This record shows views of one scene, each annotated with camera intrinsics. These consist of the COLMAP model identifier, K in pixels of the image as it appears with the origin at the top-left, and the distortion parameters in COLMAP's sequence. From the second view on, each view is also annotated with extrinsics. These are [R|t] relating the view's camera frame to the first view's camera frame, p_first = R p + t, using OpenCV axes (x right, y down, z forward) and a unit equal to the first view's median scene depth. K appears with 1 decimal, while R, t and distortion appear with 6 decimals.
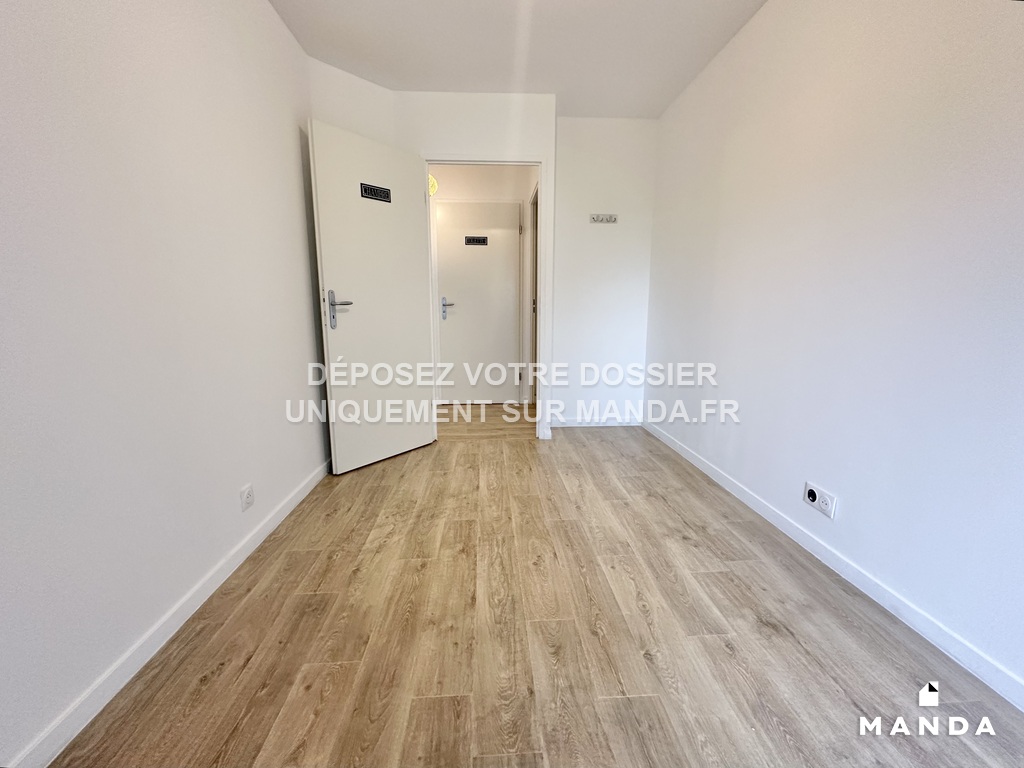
lens RADIAL K [[439.9, 0, 512.0], [0, 439.9, 384.0], [0, 0, 1]] dist [-0.000365, 0.000188]
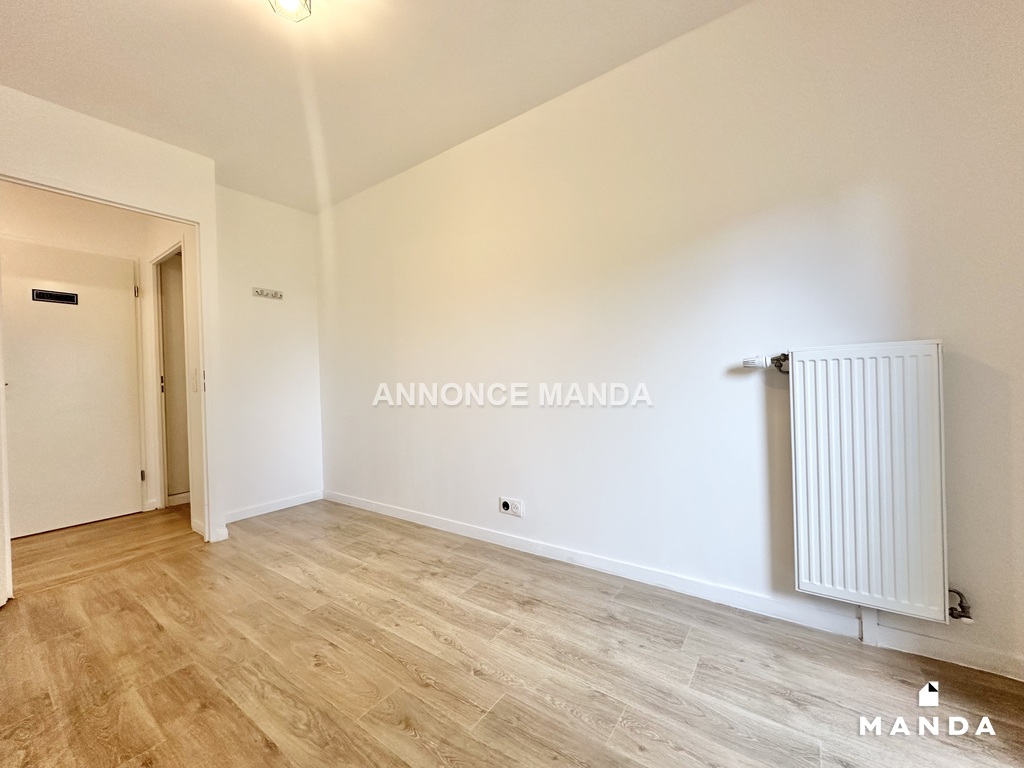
lens RADIAL K [[409.6, 0, 512.0], [0, 409.6, 384.0], [0, 0, 1]] dist [-0.001066, 0.000113]
pose [[0.631675, -0.024165, 0.774856, -0.296418], [0.162316, 0.981482, -0.101714, 0.007959], [-0.758050, 0.190022, 0.623901, 0.093131]]
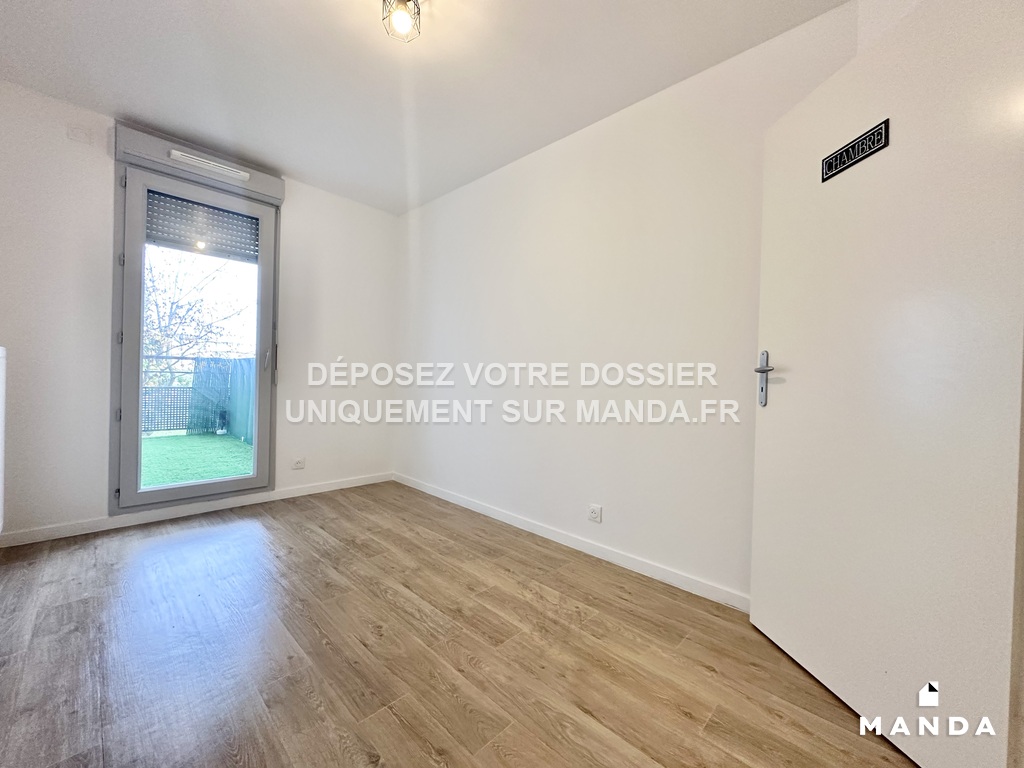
lens RADIAL K [[400.8, 0, 509.7], [0, 400.8, 380.6], [0, 0, 1]] dist [-0.001613, -0.000153]
pose [[-0.733834, -0.014722, -0.679169, 0.418308], [-0.144094, 0.980389, 0.134440, -0.262718], [0.663871, 0.196521, -0.721564, 1.603026]]
